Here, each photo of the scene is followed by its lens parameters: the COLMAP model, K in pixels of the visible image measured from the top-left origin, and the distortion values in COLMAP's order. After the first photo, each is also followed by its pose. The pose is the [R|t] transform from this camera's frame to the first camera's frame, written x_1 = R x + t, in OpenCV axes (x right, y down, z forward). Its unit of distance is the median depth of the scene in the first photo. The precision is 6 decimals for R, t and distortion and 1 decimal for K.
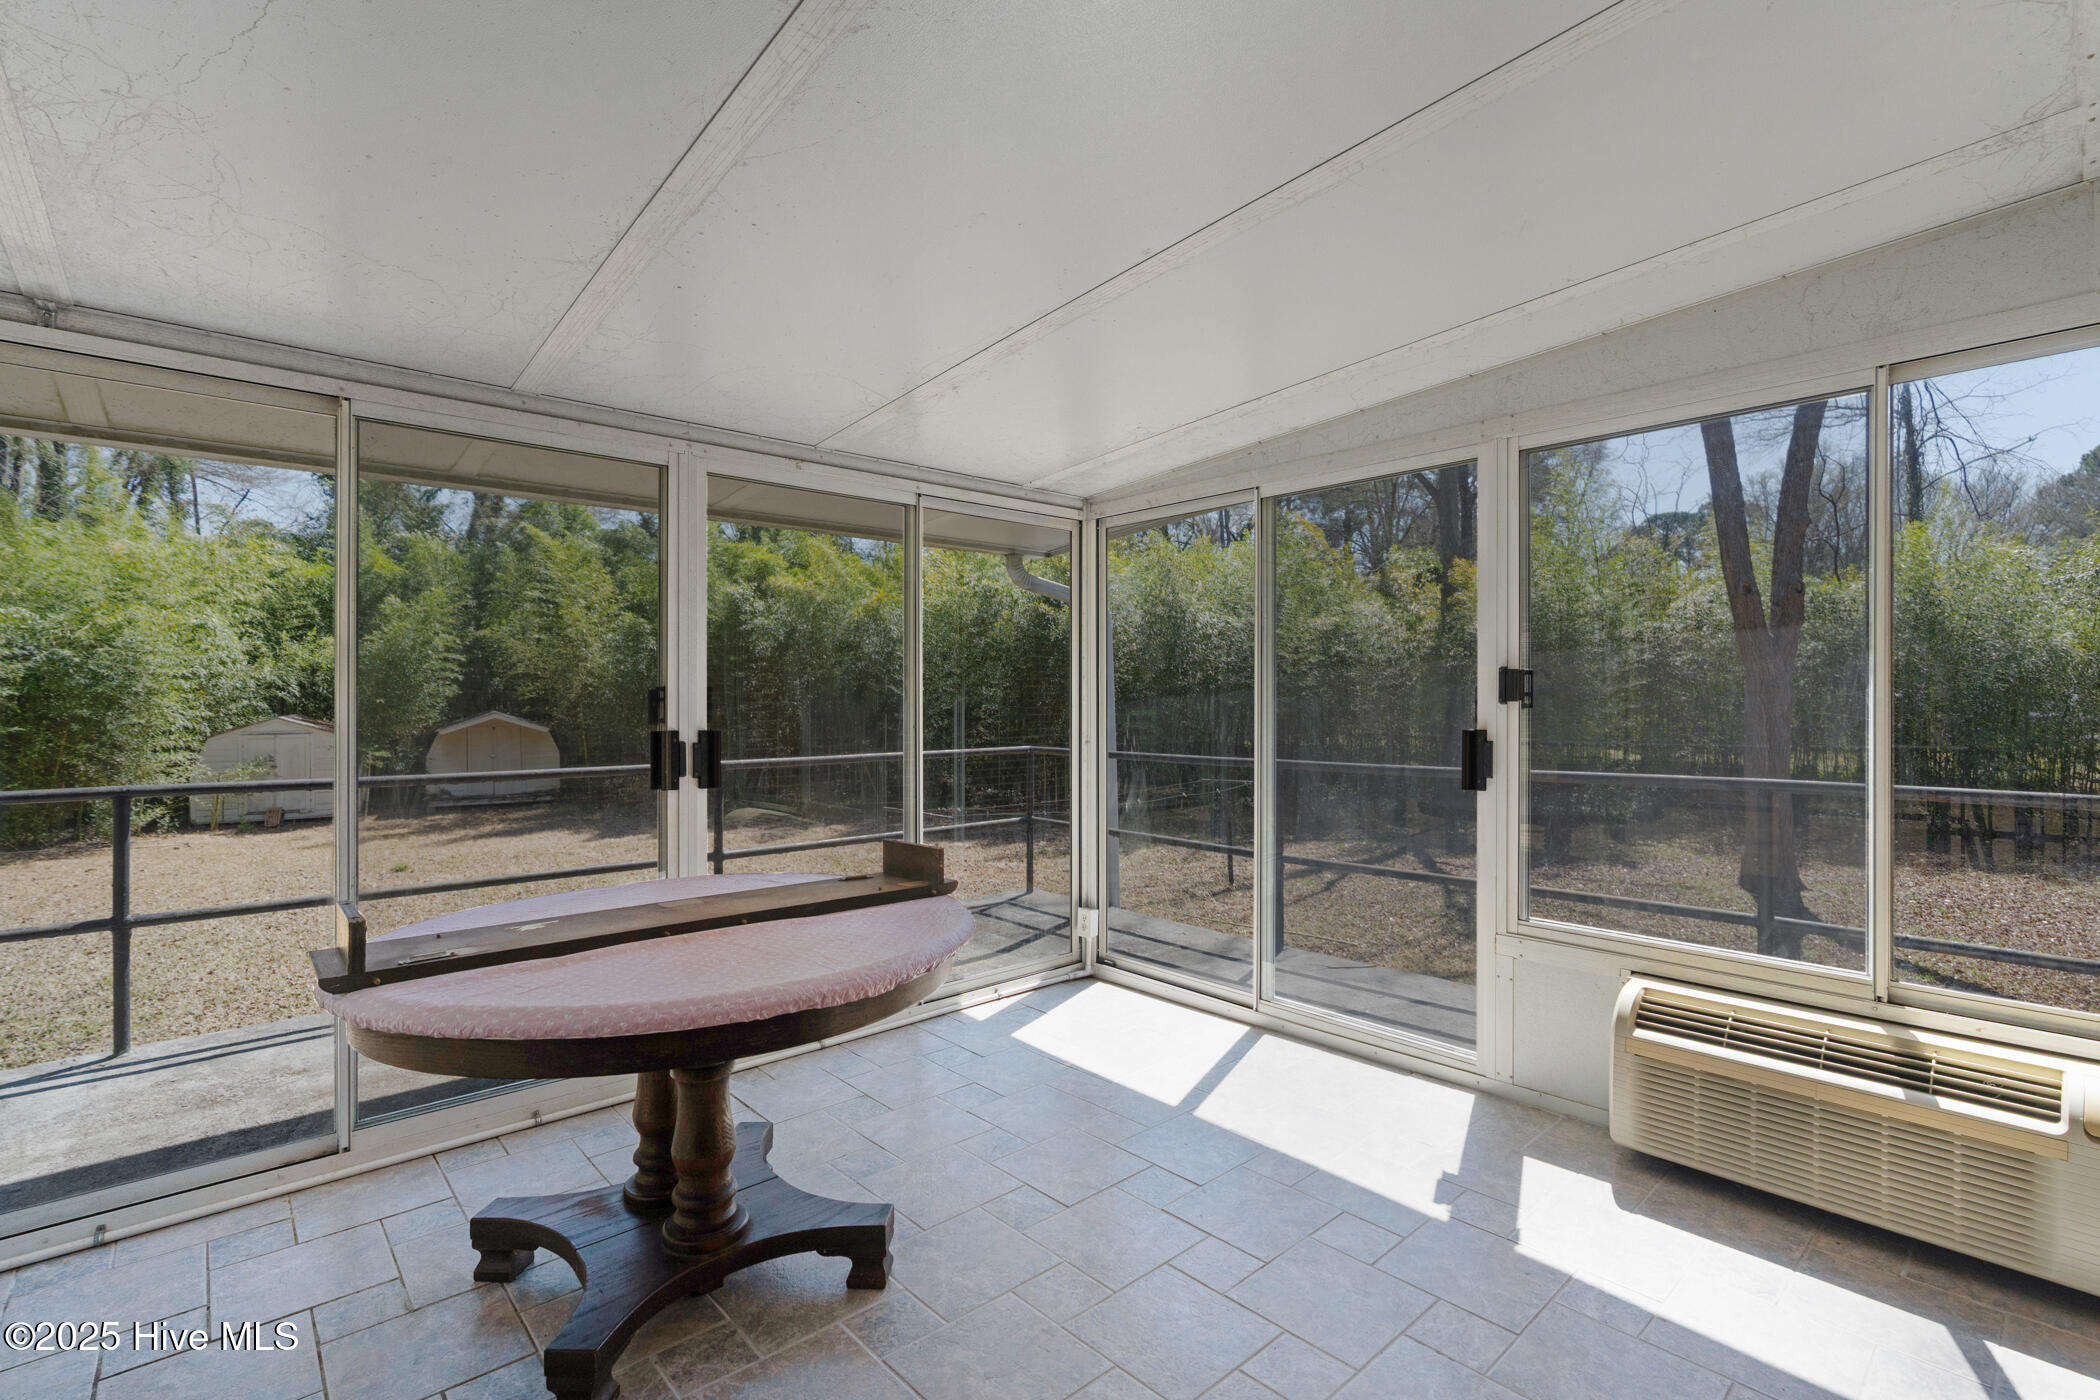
lens RADIAL K [[958.8, 0, 1047.9], [0, 958.8, 690.7], [0, 0, 1]] dist [-0.013721, 0.001416]
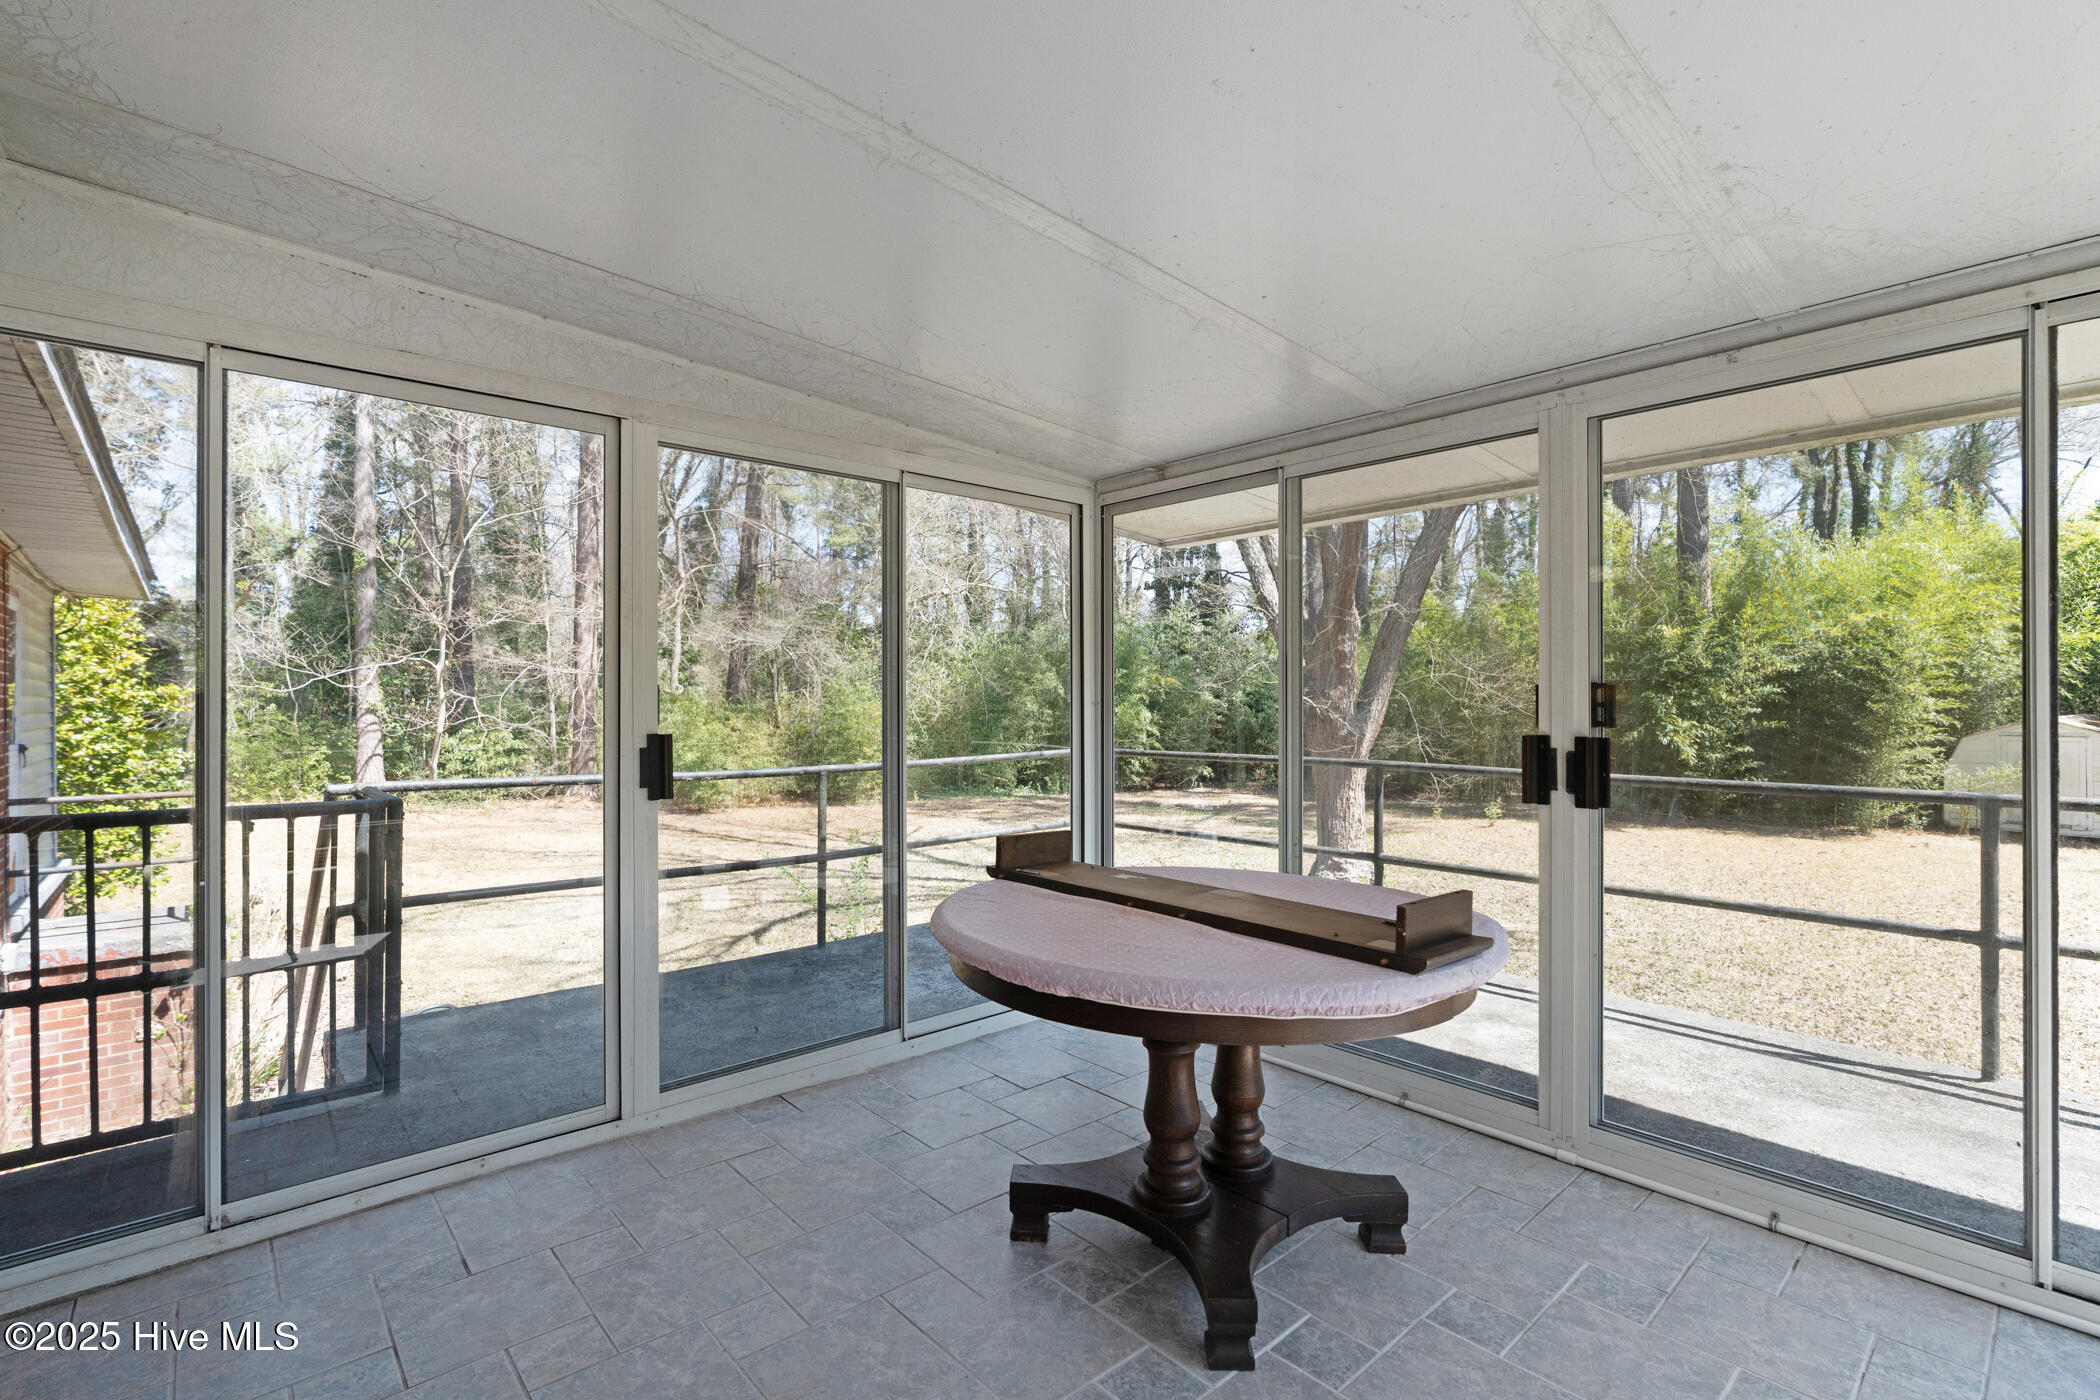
lens RADIAL K [[958.8, 0, 1047.9], [0, 958.8, 690.7], [0, 0, 1]] dist [-0.013721, 0.001416]
pose [[-0.012655, -0.006763, -0.999897, 0.454325], [0.010653, 0.999919, -0.006898, 0.003106], [0.999863, -0.010739, -0.012582, 0.550408]]
